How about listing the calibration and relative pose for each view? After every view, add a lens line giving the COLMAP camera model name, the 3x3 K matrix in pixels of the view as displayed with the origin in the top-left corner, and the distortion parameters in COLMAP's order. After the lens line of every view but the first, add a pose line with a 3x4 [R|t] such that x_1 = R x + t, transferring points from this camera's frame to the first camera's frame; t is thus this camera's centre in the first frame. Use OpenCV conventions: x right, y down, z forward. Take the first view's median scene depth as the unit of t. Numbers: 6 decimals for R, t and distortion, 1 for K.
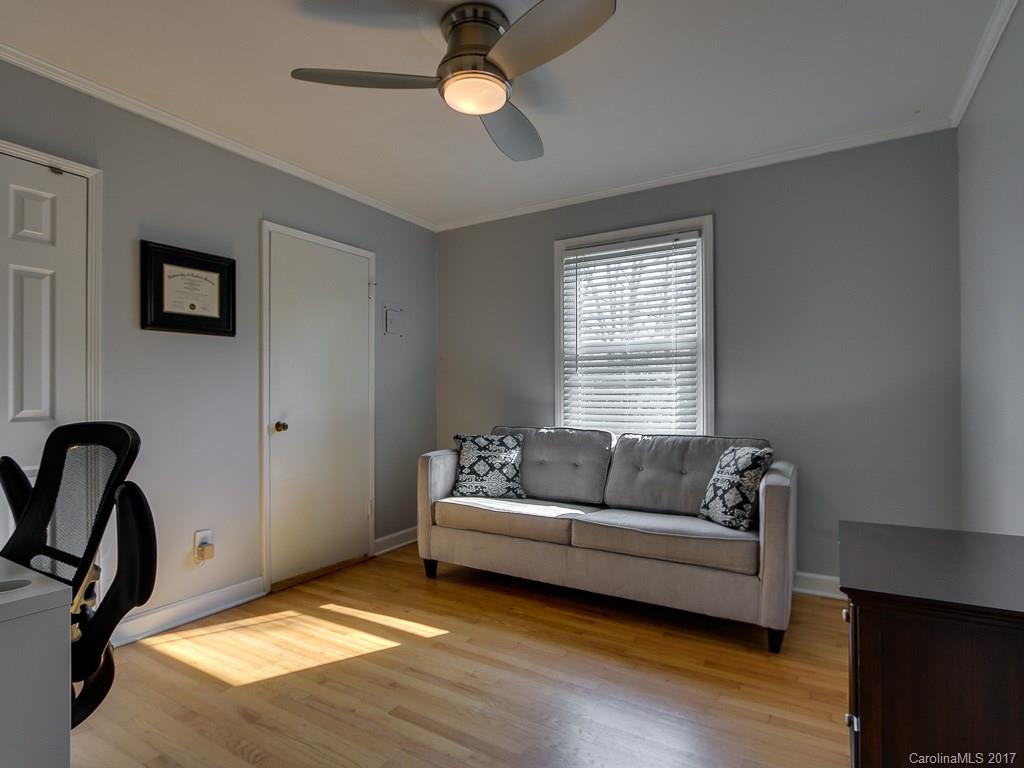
lens RADIAL K [[534.2, 0, 505.3], [0, 534.2, 389.9], [0, 0, 1]] dist [-0.004619, 0.000711]
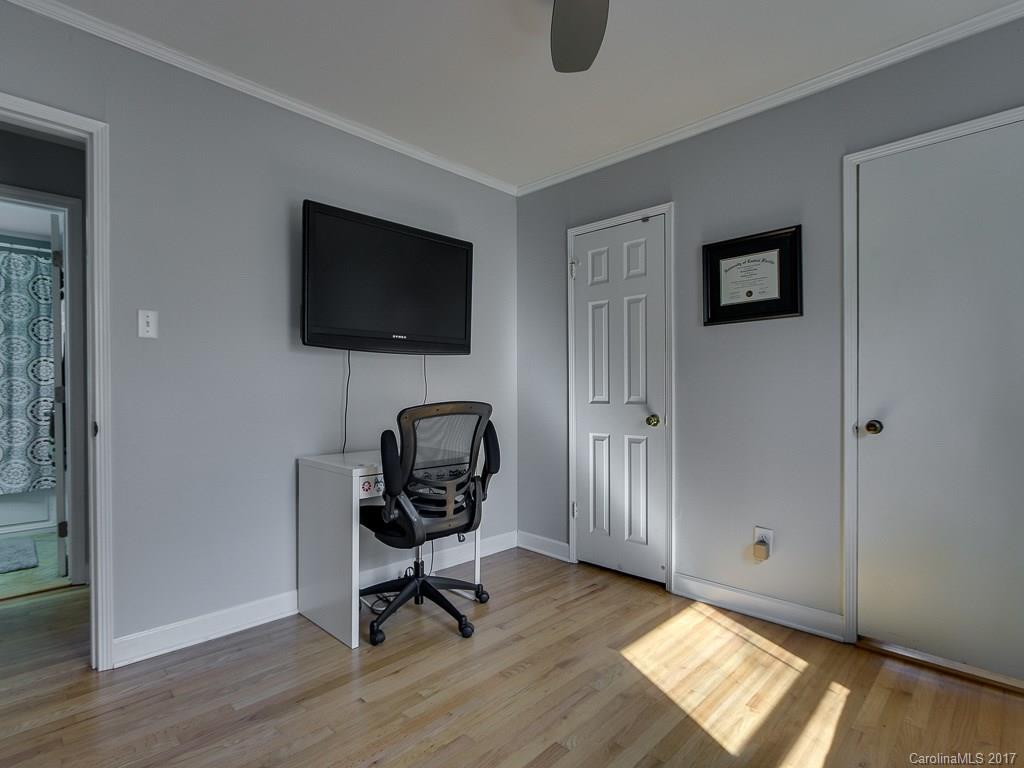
lens RADIAL K [[527.7, 0, 471.8], [0, 527.7, 379.8], [0, 0, 1]] dist [-0.005455, -0.000552]
pose [[-0.257116, -0.001182, -0.966380, 0.487412], [0.025614, 0.999640, -0.008038, -0.004517], [0.966041, -0.026819, -0.256993, 0.780680]]
